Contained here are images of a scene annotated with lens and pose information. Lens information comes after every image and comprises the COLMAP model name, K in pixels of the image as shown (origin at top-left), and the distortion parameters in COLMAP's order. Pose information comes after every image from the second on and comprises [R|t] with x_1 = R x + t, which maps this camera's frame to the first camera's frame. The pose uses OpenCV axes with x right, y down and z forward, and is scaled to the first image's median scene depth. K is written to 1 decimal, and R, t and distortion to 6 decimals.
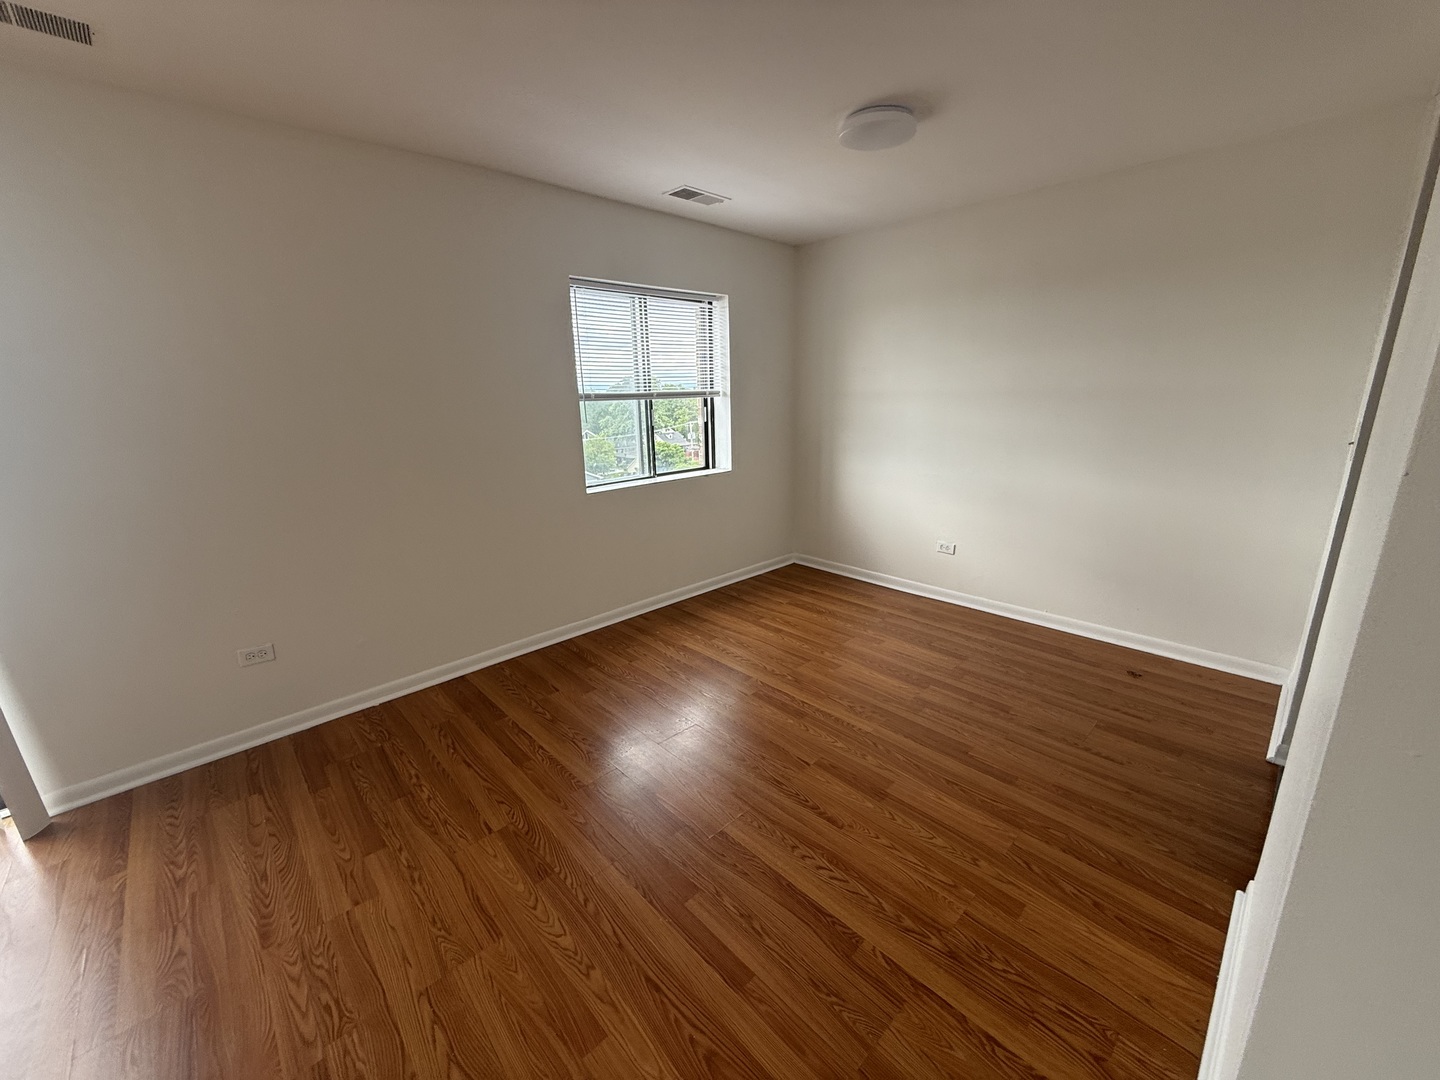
lens RADIAL K [[574.6, 0, 715.6], [0, 574.6, 537.7], [0, 0, 1]] dist [-0.000601, 0.000106]
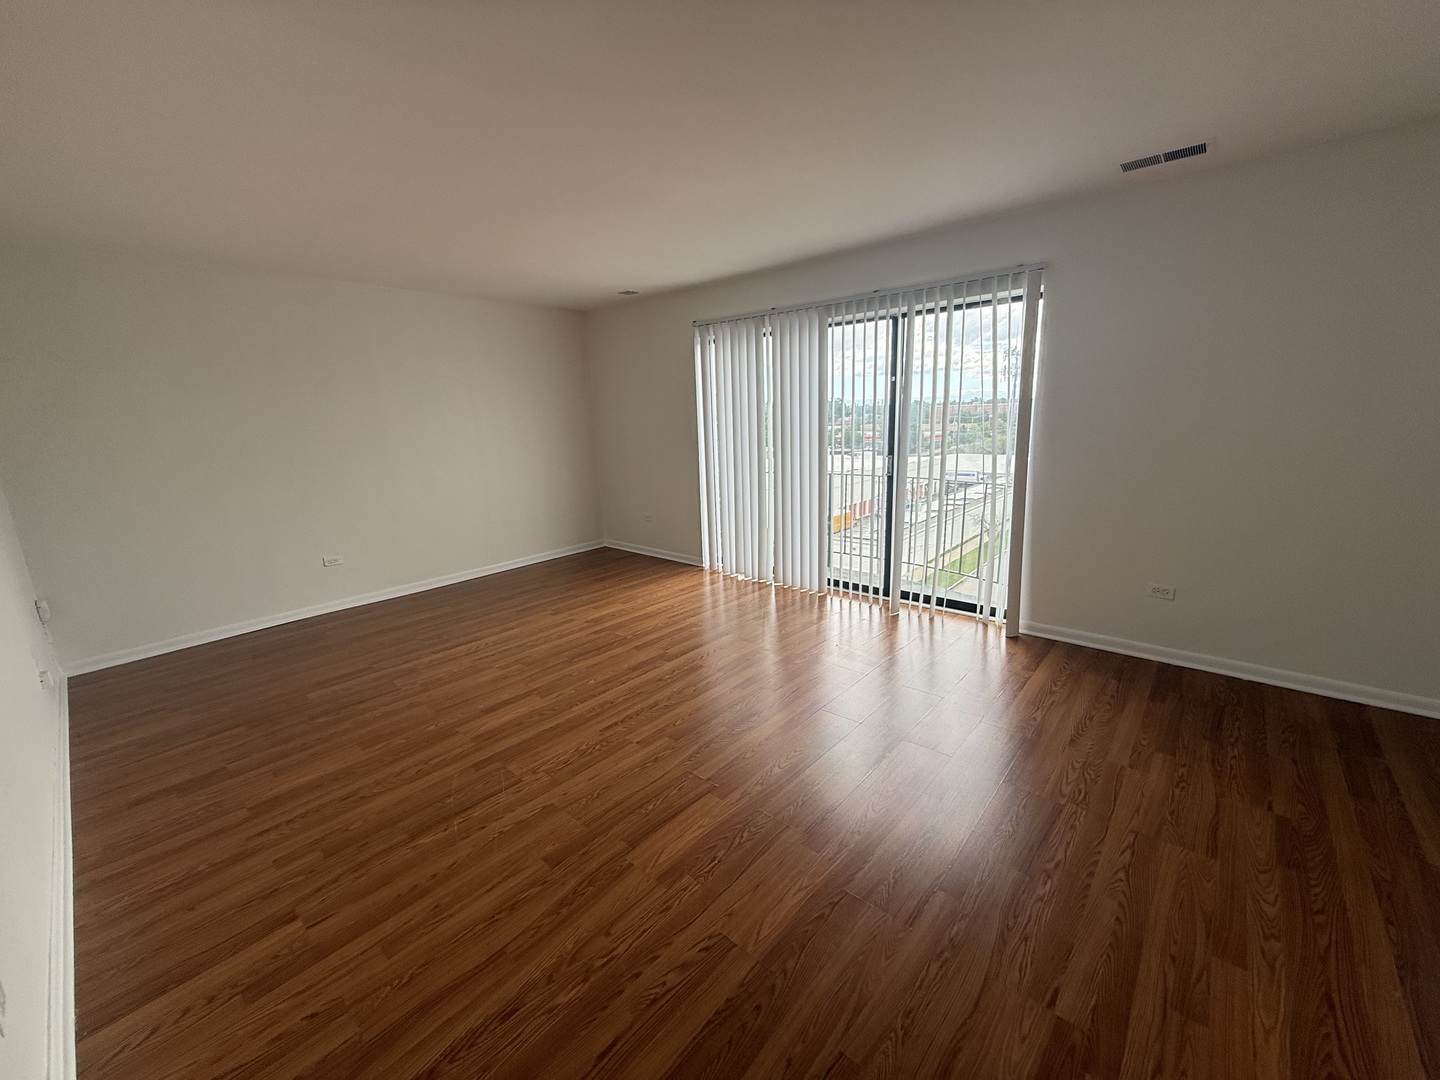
lens RADIAL K [[574.6, 0, 715.6], [0, 574.6, 537.7], [0, 0, 1]] dist [-0.000601, 0.000106]
pose [[0.090636, 0.236990, -0.967275, 0.461201], [-0.219192, 0.952202, 0.212758, 0.049375], [0.971463, 0.192736, 0.138250, -0.238455]]
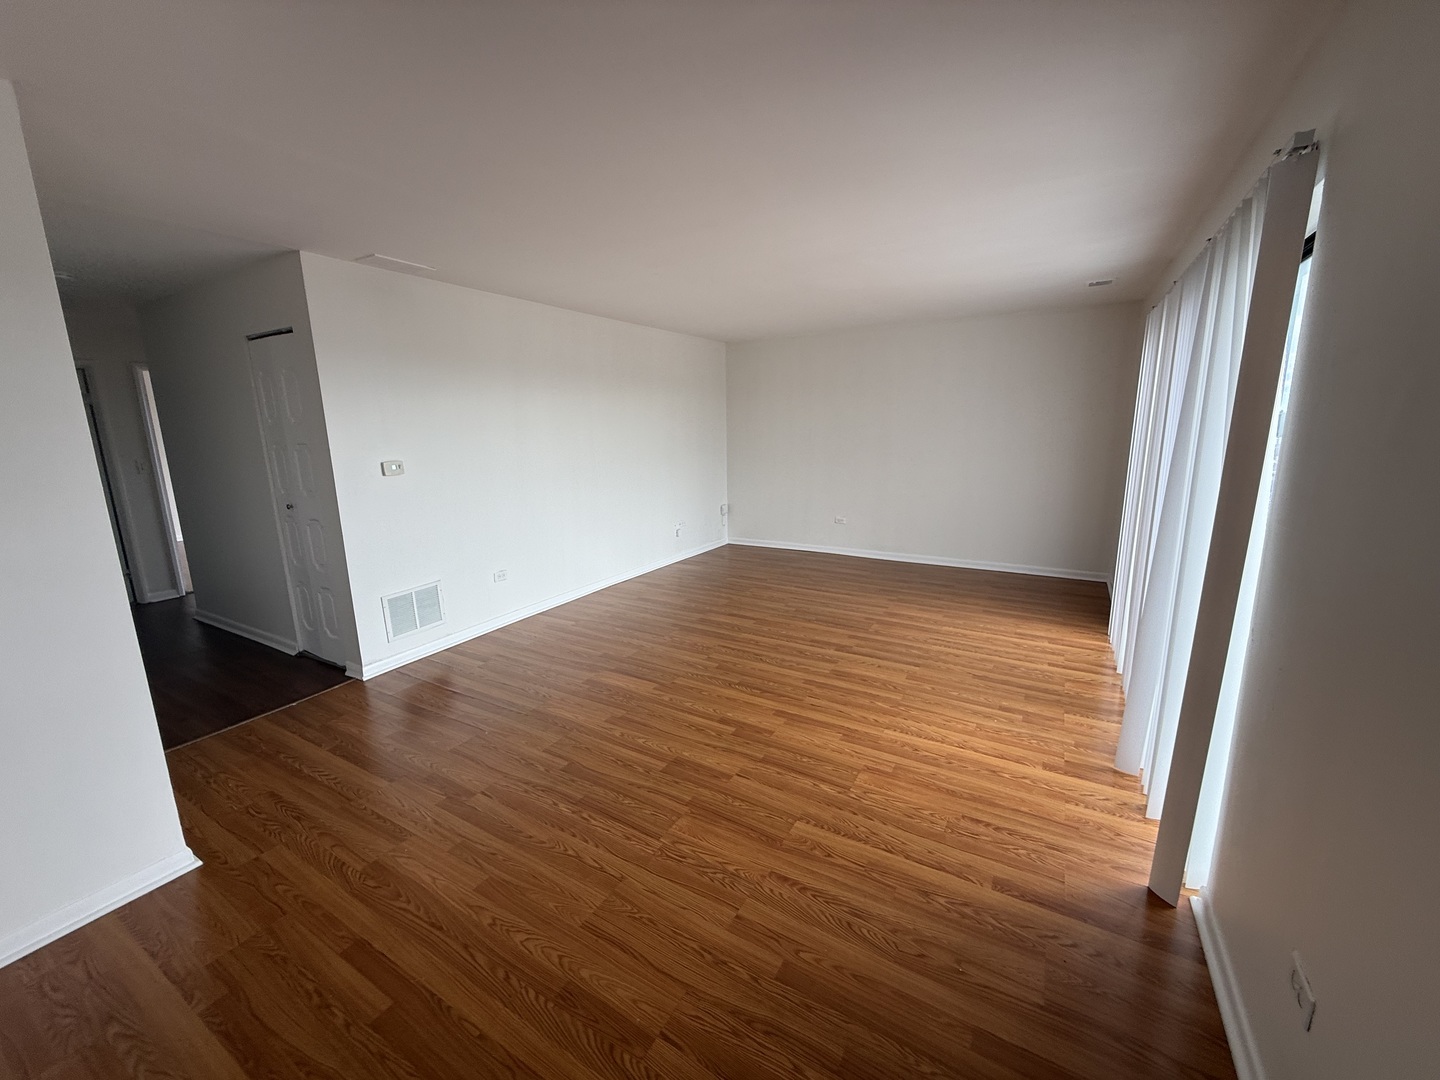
lens RADIAL K [[581.4, 0, 706.6], [0, 581.4, 539.8], [0, 0, 1]] dist [-0.000267, -0.000132]
pose [[-0.964297, 0.090784, -0.248774, -0.364392], [-0.027034, 0.900750, 0.433496, -0.431122], [0.263438, 0.424744, -0.866137, 1.586377]]
